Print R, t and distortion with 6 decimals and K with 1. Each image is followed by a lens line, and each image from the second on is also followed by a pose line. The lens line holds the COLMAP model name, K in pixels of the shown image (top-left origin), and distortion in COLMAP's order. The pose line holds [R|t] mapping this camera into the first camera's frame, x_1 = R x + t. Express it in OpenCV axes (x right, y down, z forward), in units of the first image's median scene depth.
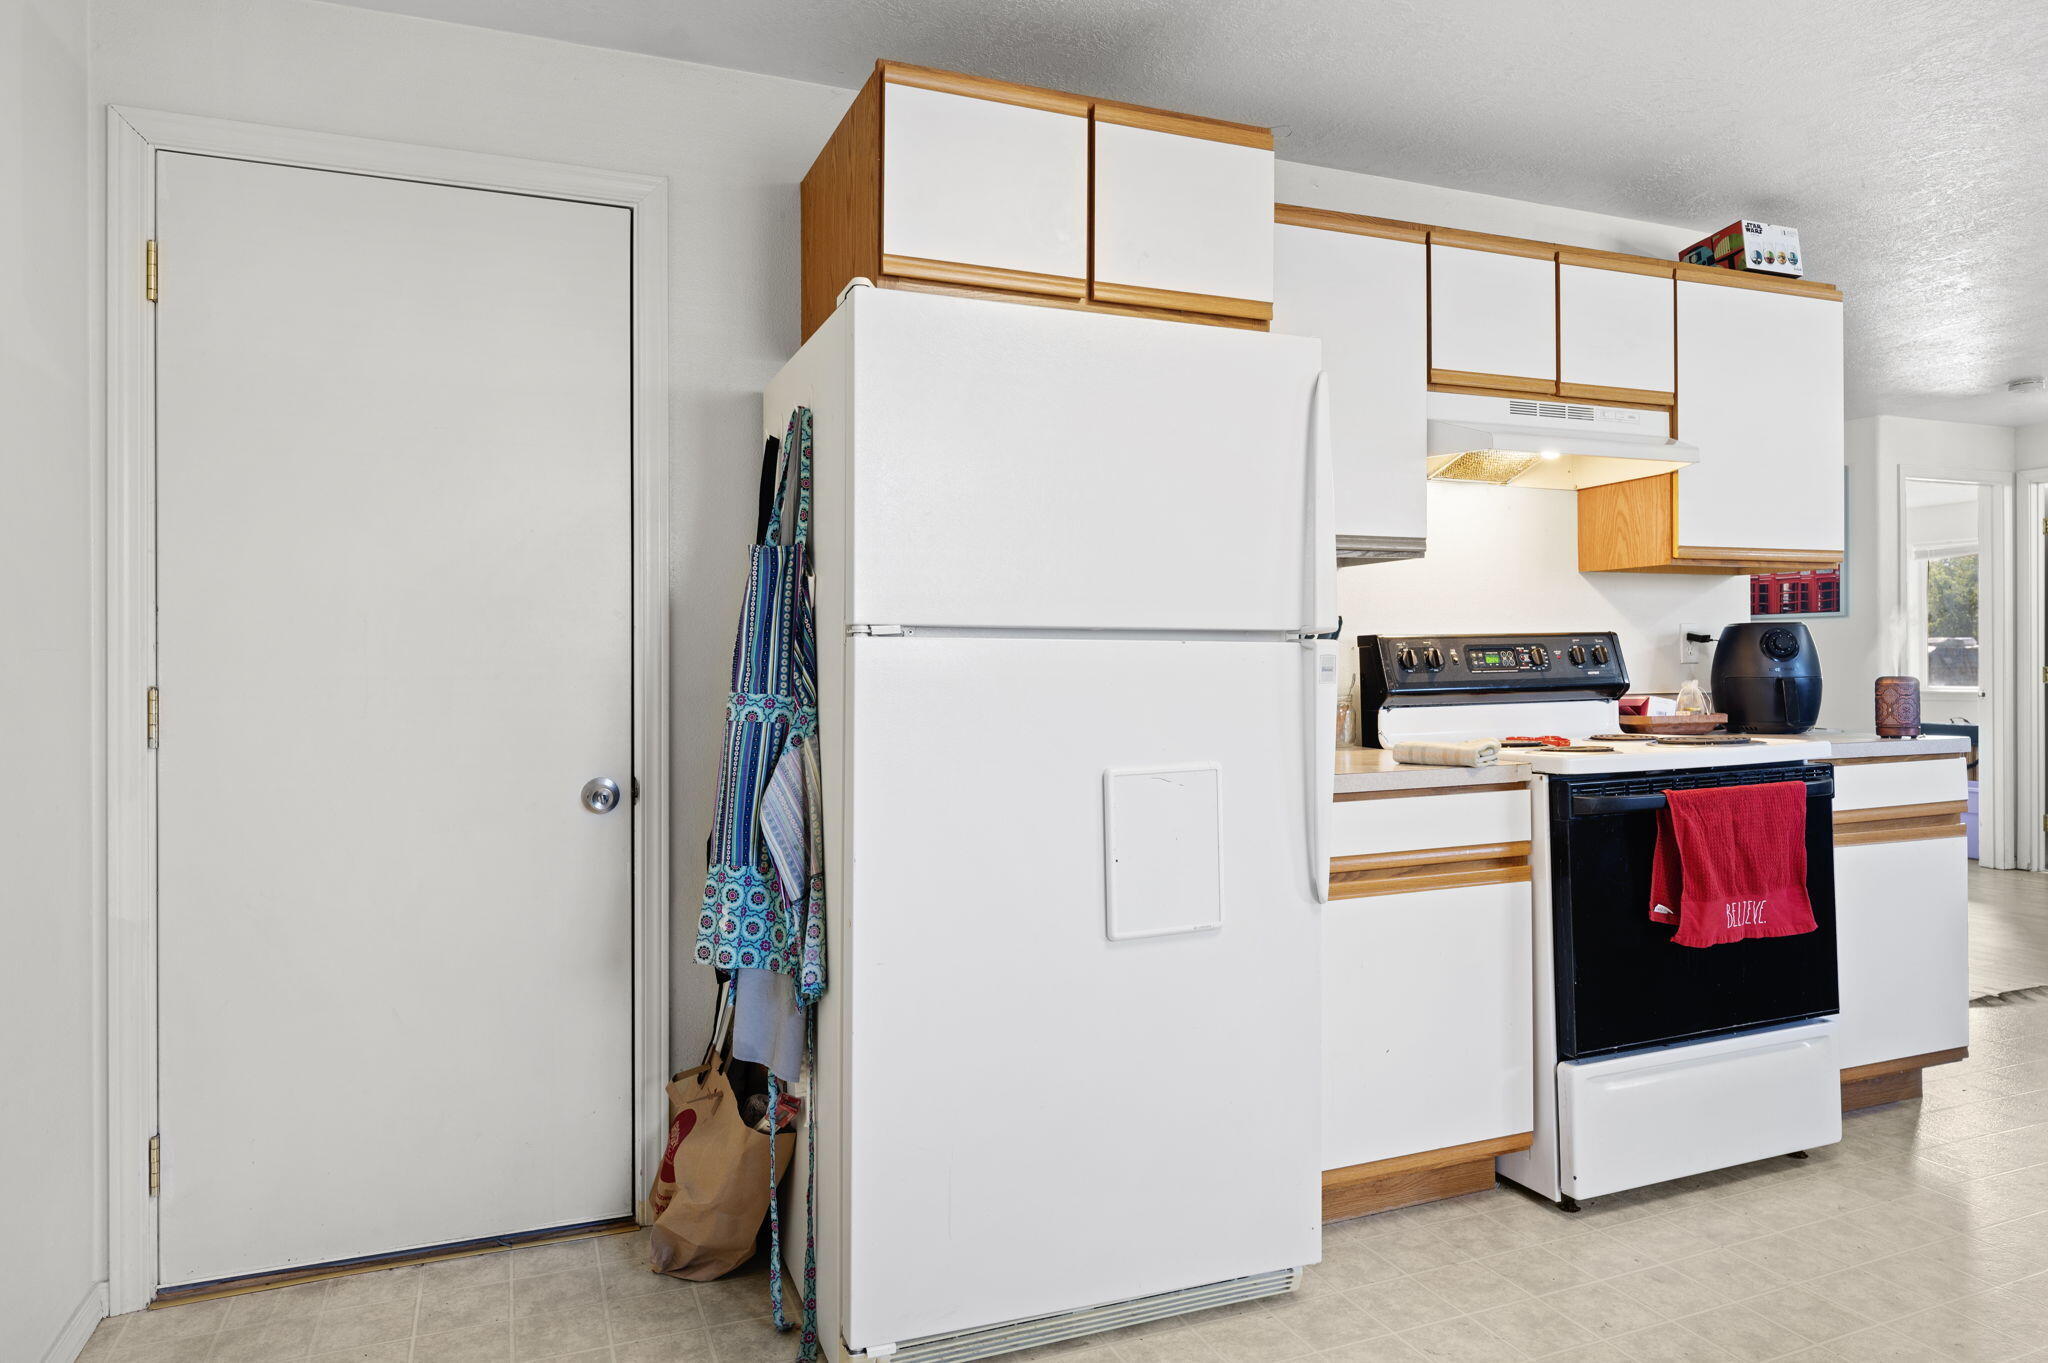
lens RADIAL K [[1275.1, 0, 1030.2], [0, 1275.1, 665.8], [0, 0, 1]] dist [-0.001742, 0.000198]
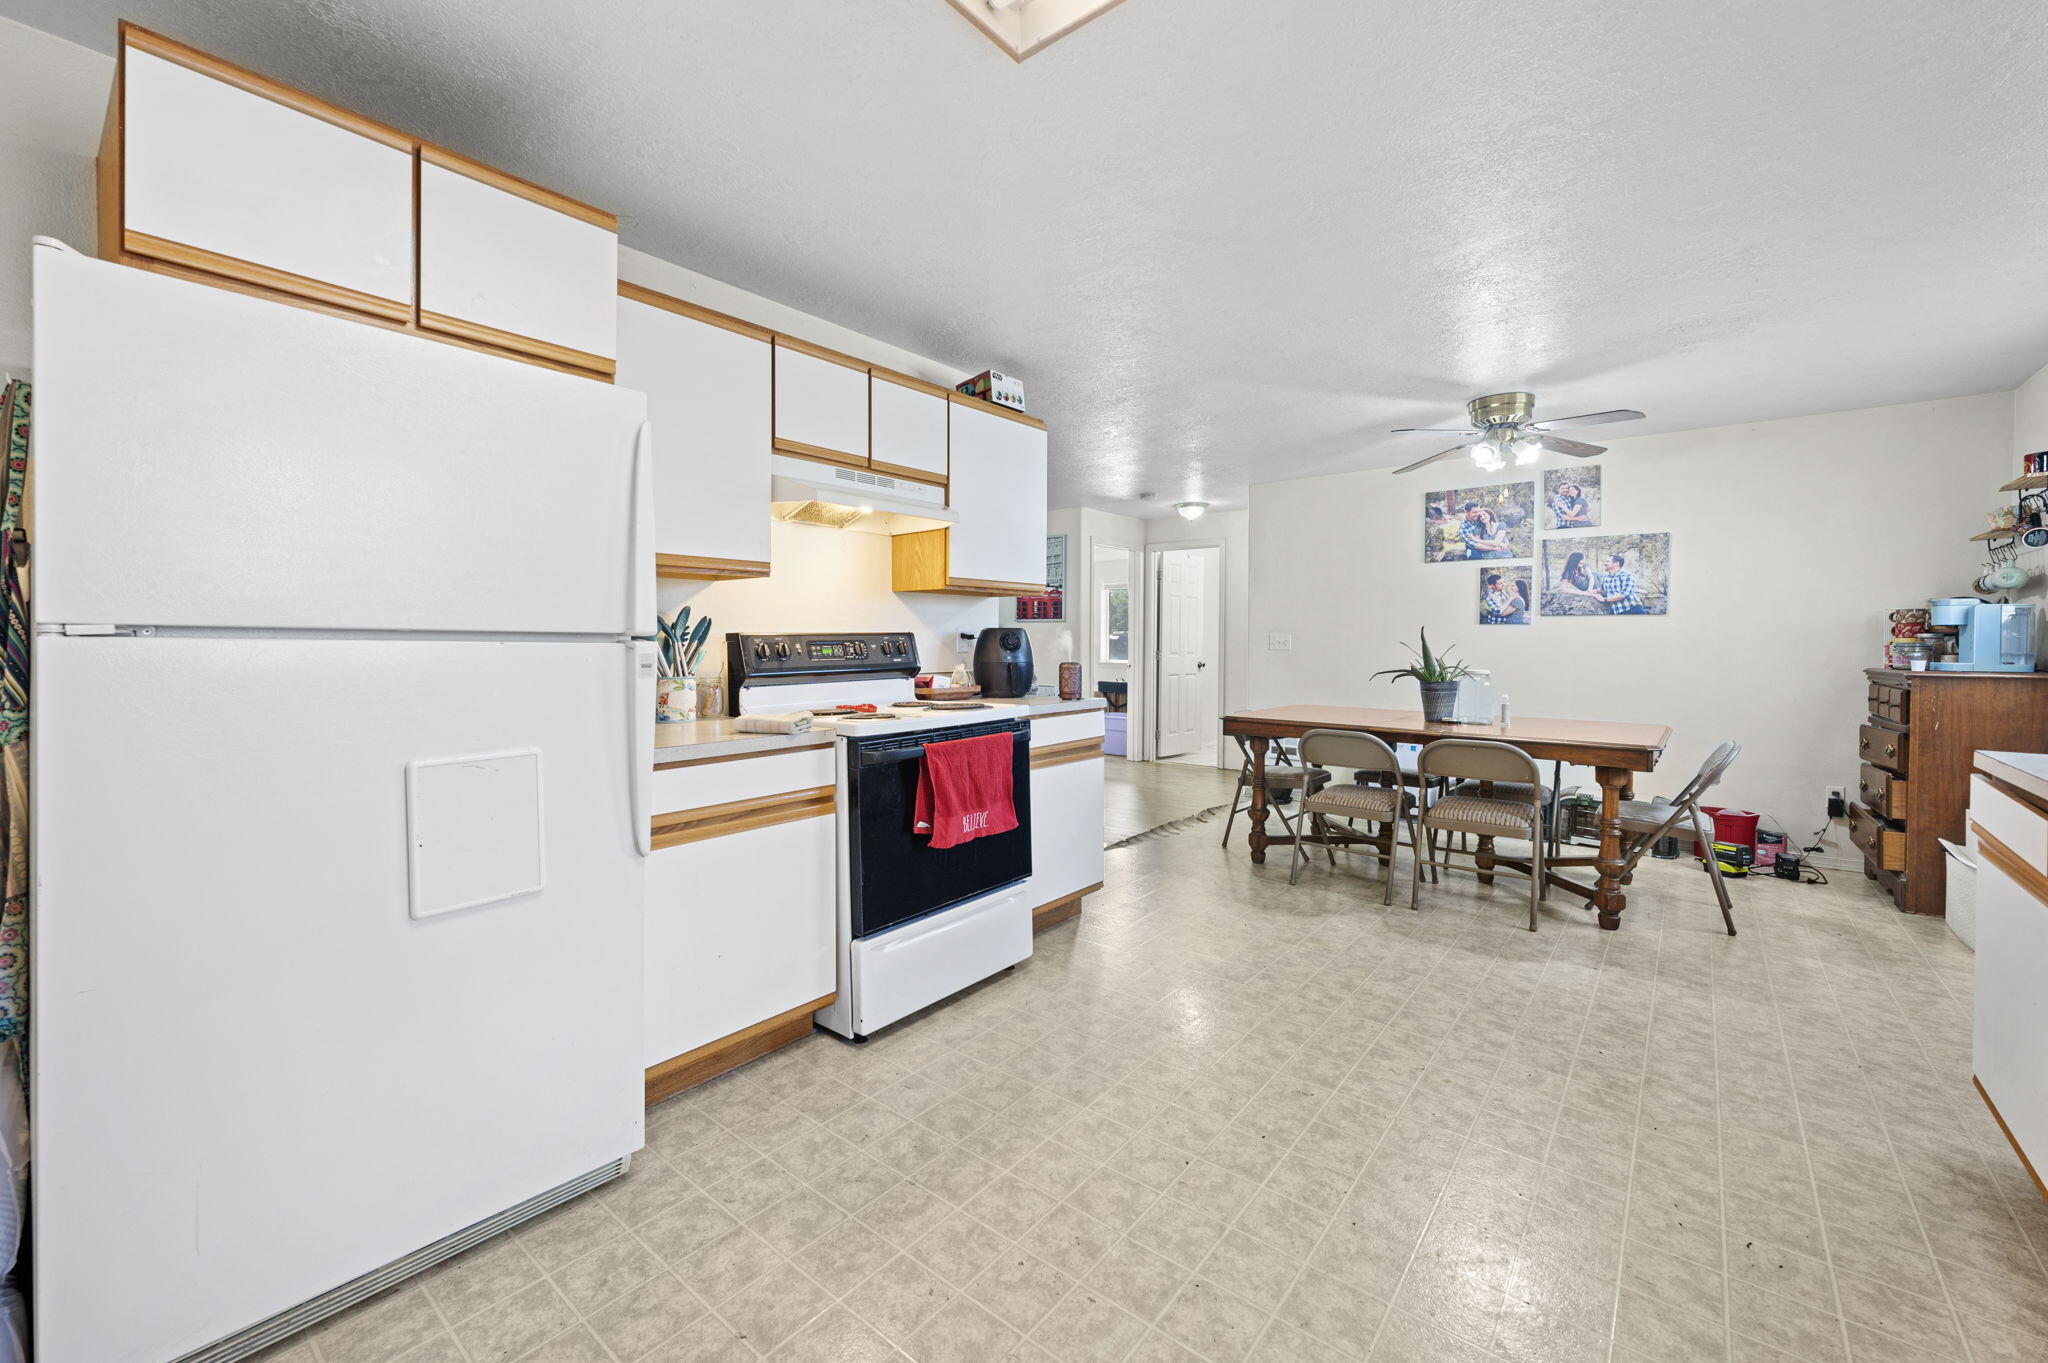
lens RADIAL K [[821.1, 0, 1026.3], [0, 821.1, 657.1], [0, 0, 1]] dist [-0.002385, 0.000068]
pose [[0.876571, 0.000158, 0.481272, 0.141669], [-0.008437, 0.999851, 0.015040, -0.016744], [-0.481198, -0.017244, 0.876442, 0.113913]]
